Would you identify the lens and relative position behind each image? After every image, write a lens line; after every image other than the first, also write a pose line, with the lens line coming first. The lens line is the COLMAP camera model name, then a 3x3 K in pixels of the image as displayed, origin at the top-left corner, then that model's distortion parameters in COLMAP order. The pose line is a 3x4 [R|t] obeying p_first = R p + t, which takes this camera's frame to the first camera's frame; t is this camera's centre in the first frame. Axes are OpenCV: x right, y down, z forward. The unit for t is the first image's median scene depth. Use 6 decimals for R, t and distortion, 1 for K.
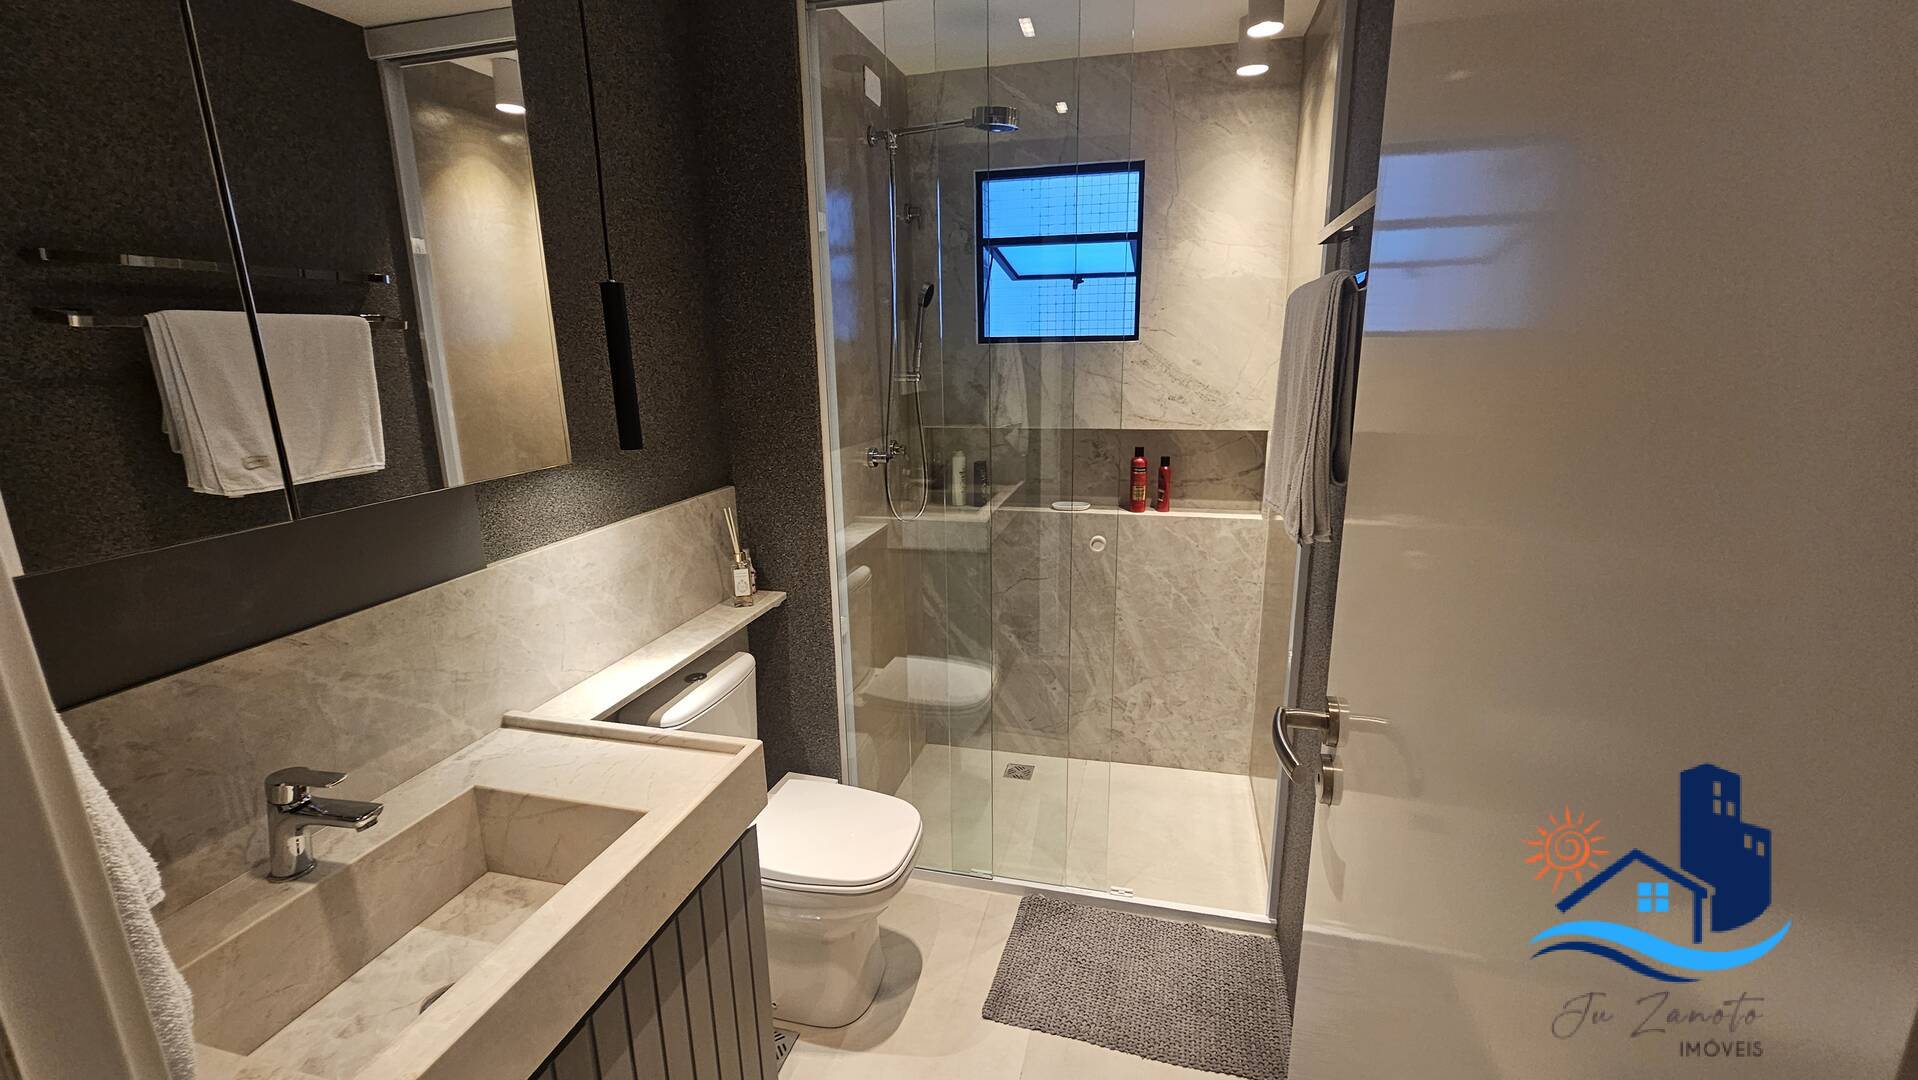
lens RADIAL K [[785.4, 0, 962.9], [0, 785.4, 537.5], [0, 0, 1]] dist [-0.009549, 0.001875]
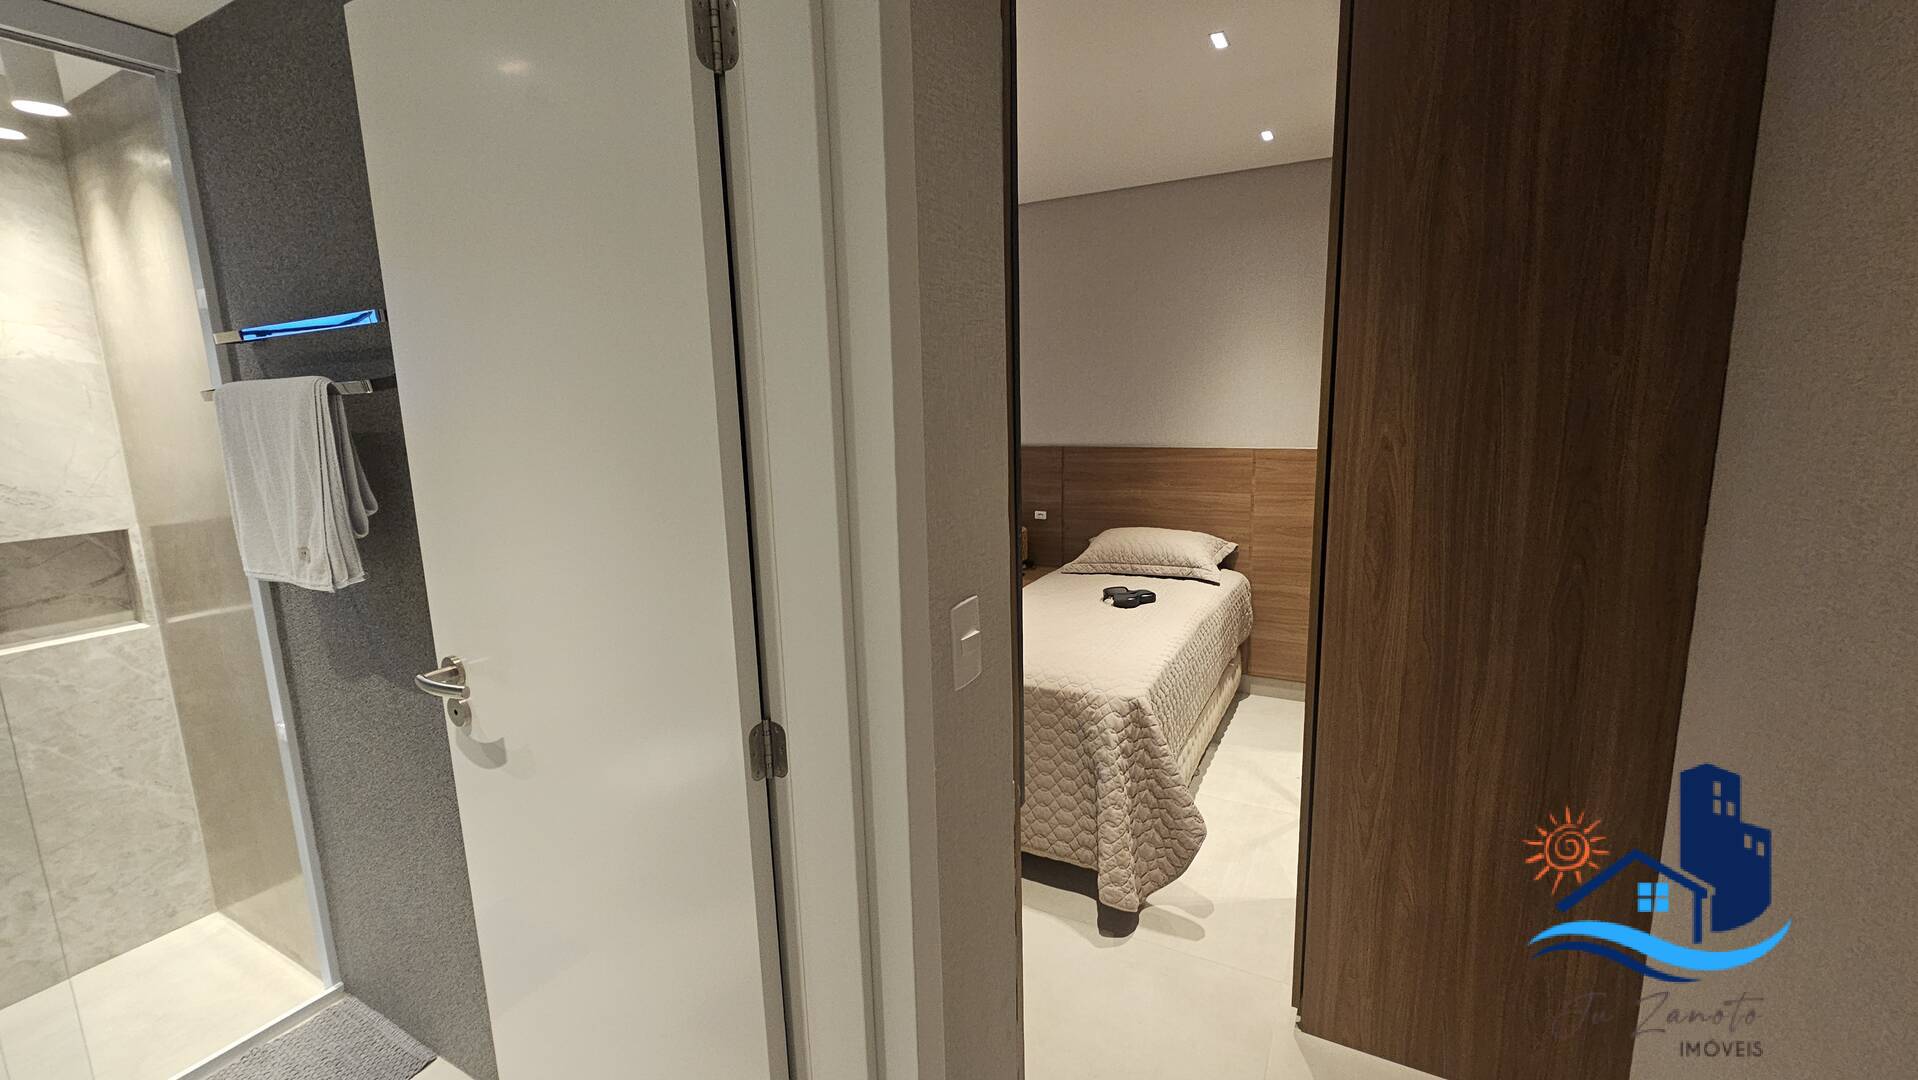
lens RADIAL K [[785.4, 0, 956.2], [0, 785.4, 541.5], [0, 0, 1]] dist [-0.009549, 0.001875]
pose [[0.240157, -0.158358, 0.957730, -0.223109], [0.250913, 0.963203, 0.096345, 0.027551], [-0.937746, 0.217169, 0.271054, -0.119580]]
